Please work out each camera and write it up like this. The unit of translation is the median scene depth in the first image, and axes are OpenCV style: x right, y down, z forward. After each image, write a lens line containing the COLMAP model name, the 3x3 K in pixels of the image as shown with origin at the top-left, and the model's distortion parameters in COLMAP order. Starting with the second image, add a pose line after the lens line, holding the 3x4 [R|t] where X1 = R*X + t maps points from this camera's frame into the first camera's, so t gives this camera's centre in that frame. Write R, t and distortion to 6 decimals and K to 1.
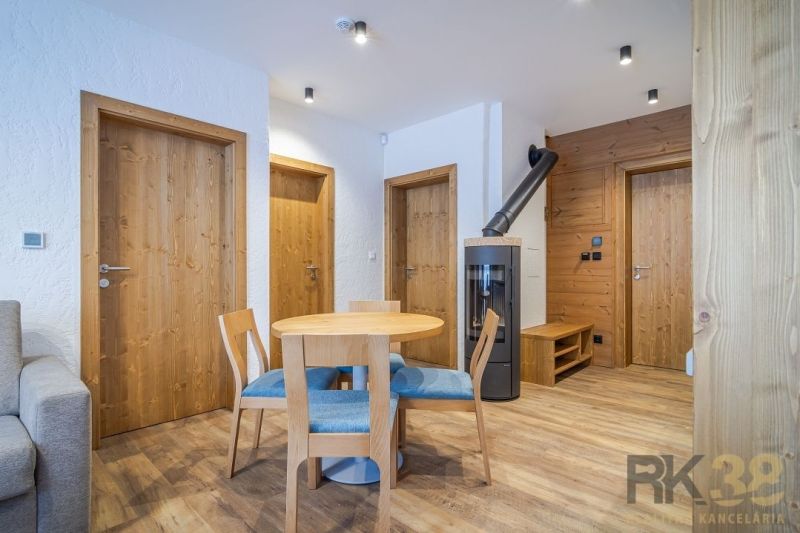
lens RADIAL K [[392.5, 0, 394.5], [0, 392.5, 270.1], [0, 0, 1]] dist [-0.009058, -0.000240]
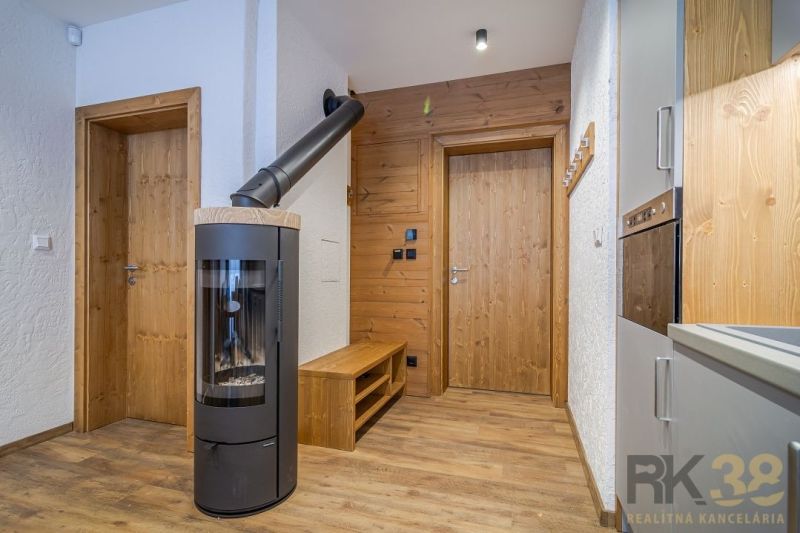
lens RADIAL K [[394.3, 0, 396.9], [0, 394.3, 274.8], [0, 0, 1]] dist [-0.001658, 0.000207]
pose [[0.898156, 0.003679, 0.439661, 0.158834], [-0.005783, 0.999977, 0.003445, 0.003090], [-0.439638, -0.005637, 0.898157, 0.332351]]
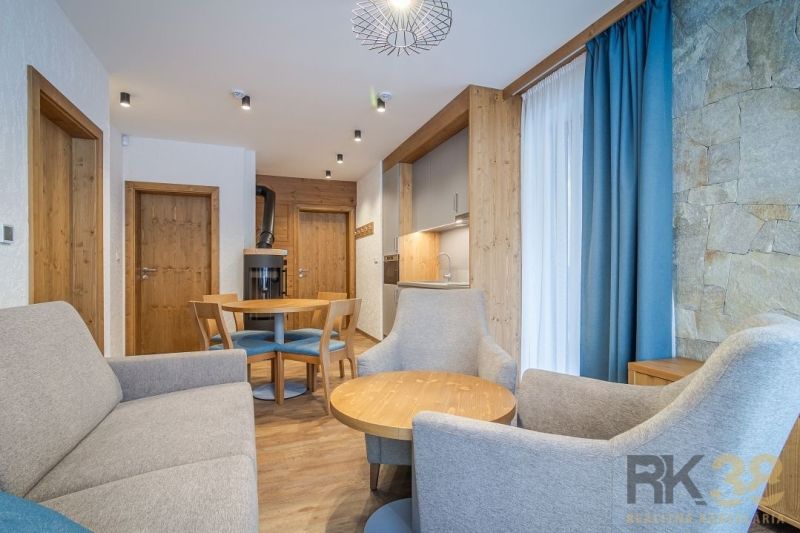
lens RADIAL K [[392.5, 0, 394.5], [0, 392.5, 270.1], [0, 0, 1]] dist [-0.009058, -0.000240]
pose [[0.449242, 0.004049, 0.893401, -0.688795], [0.000736, 0.999988, -0.004902, 0.002692], [-0.893410, 0.002859, 0.449233, -0.068708]]
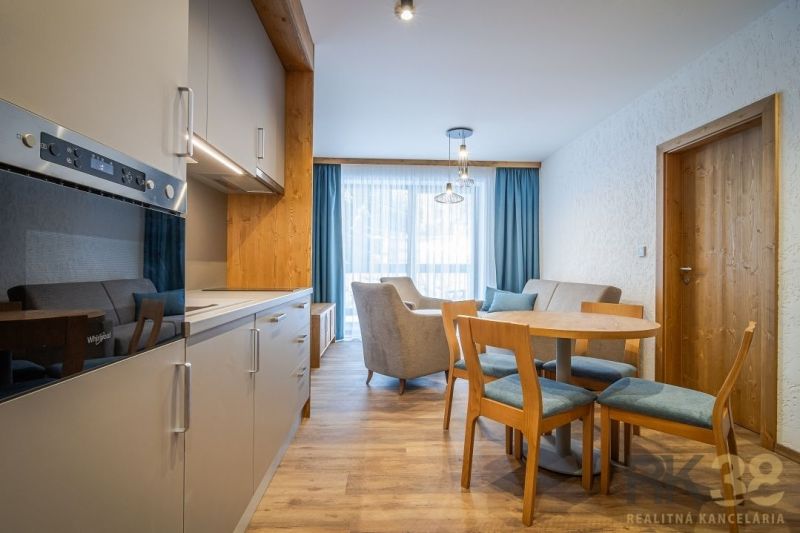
lens RADIAL K [[382.2, 0, 400.0], [0, 382.2, 266.5], [0, 0, 1]] dist [-0.001351, -0.000074]
pose [[-0.691498, -0.007640, -0.722338, 0.502453], [-0.005986, 0.999970, -0.004846, -0.000538], [0.722354, 0.000972, -0.691523, 0.737586]]
